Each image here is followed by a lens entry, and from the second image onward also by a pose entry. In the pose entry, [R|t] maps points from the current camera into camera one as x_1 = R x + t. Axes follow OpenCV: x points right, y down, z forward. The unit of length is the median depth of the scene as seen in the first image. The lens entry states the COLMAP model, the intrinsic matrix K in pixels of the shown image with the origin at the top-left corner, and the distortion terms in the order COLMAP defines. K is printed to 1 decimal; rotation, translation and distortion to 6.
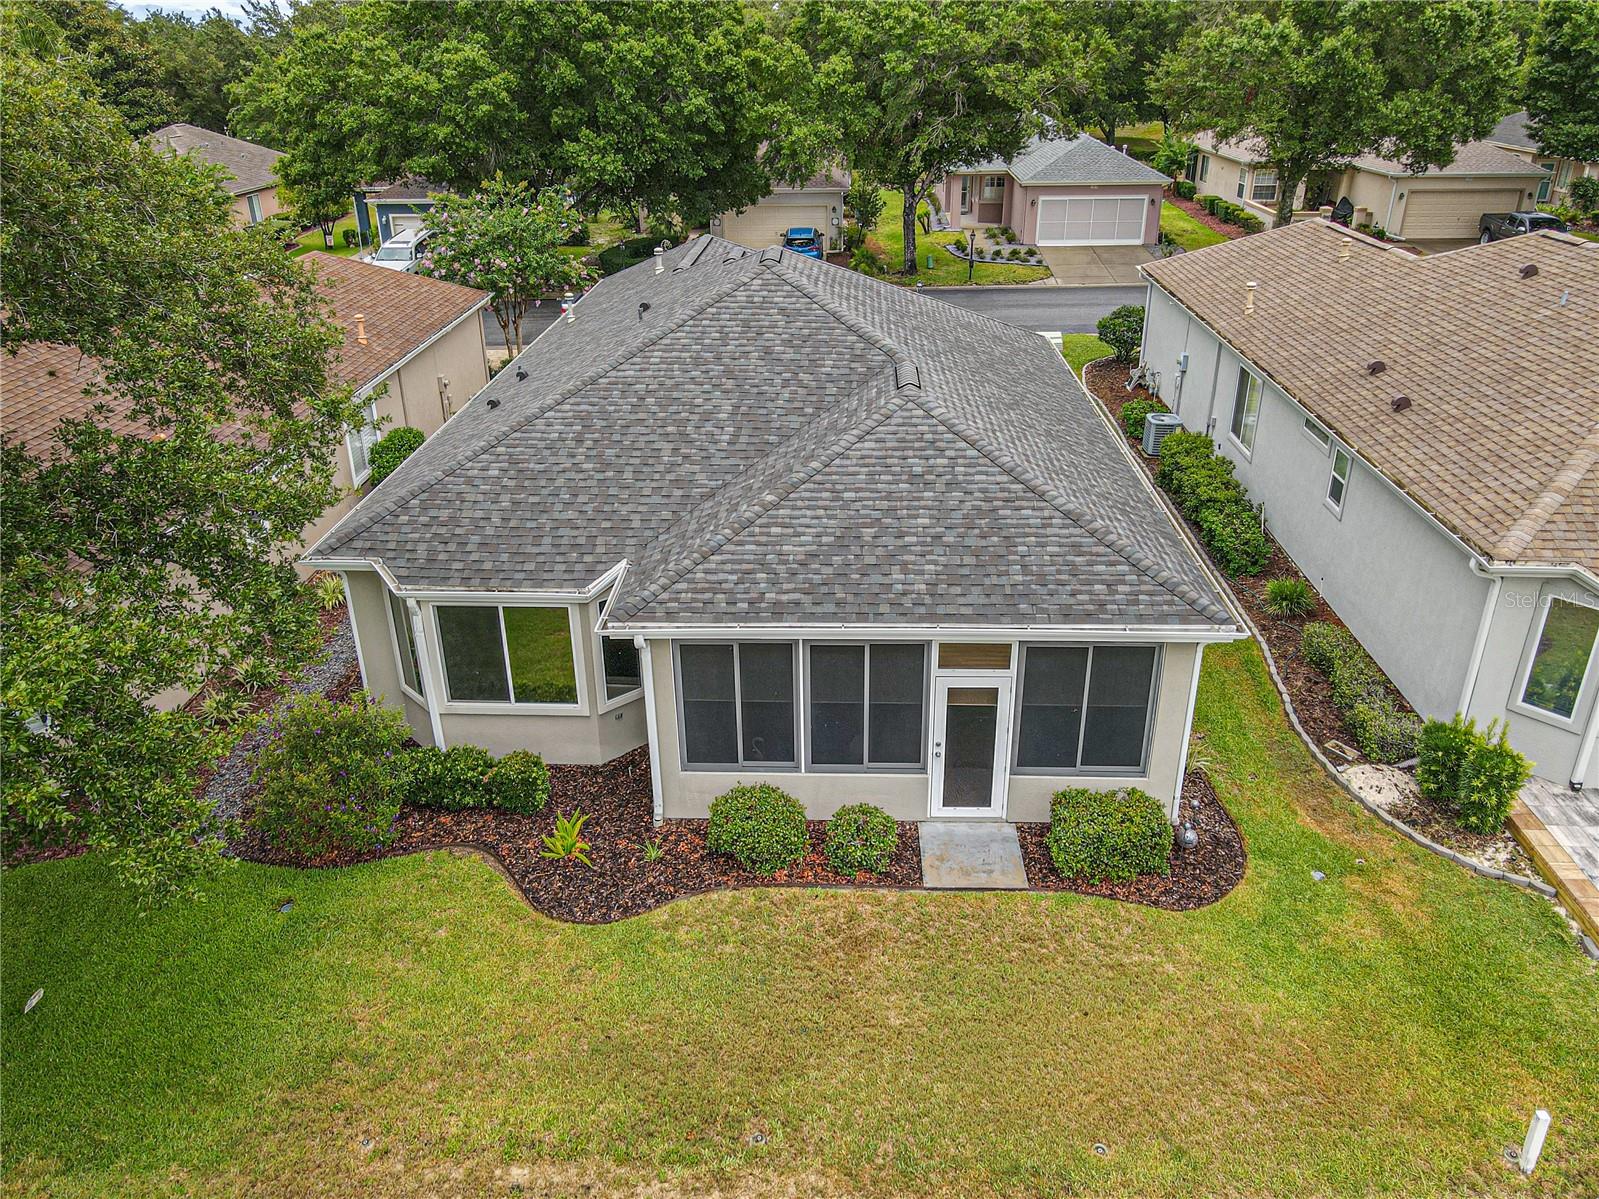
lens RADIAL K [[1190.4, 0, 796.1], [0, 1190.4, 602.5], [0, 0, 1]] dist [-0.008572, 0.041102]
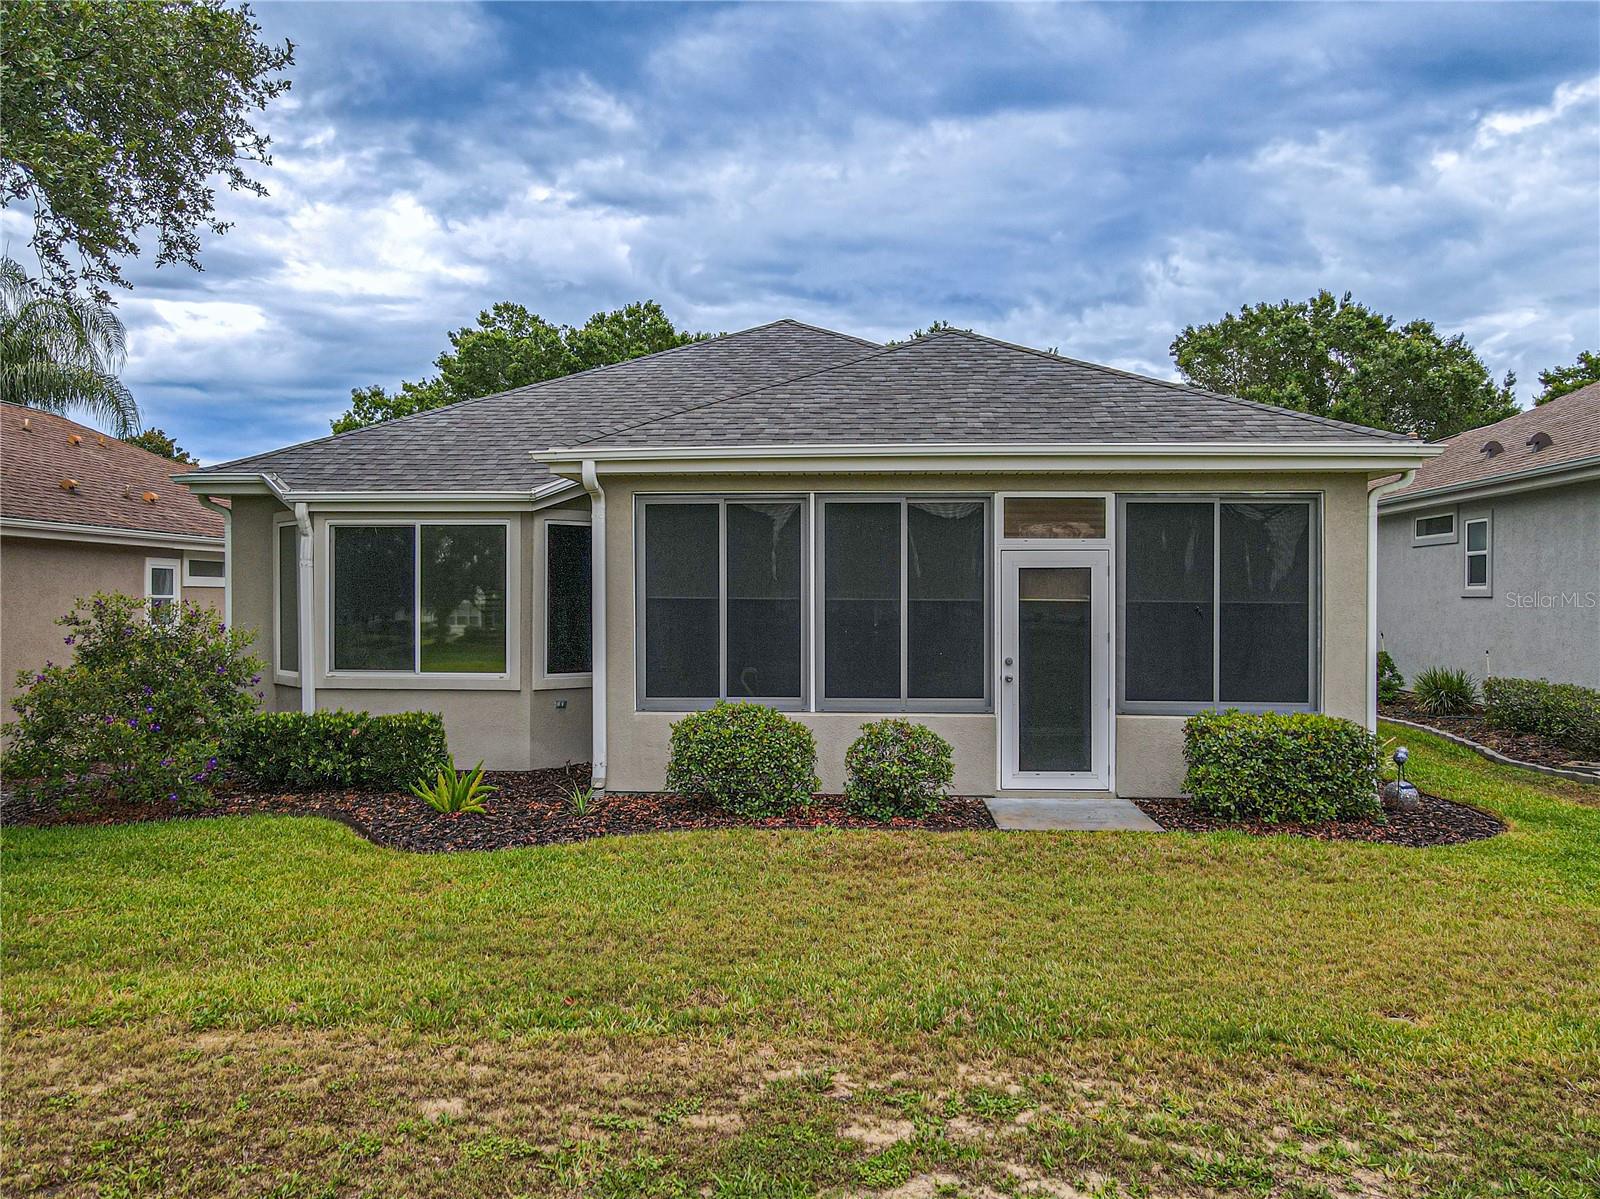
lens RADIAL K [[1191.2, 0, 796.6], [0, 1191.2, 602.5], [0, 0, 1]] dist [-0.008572, 0.041102]
pose [[0.999567, 0.014422, -0.025632, 0.013340], [-0.023928, 0.905523, -0.423621, 0.380289], [0.017101, 0.424051, 0.905477, 0.353559]]
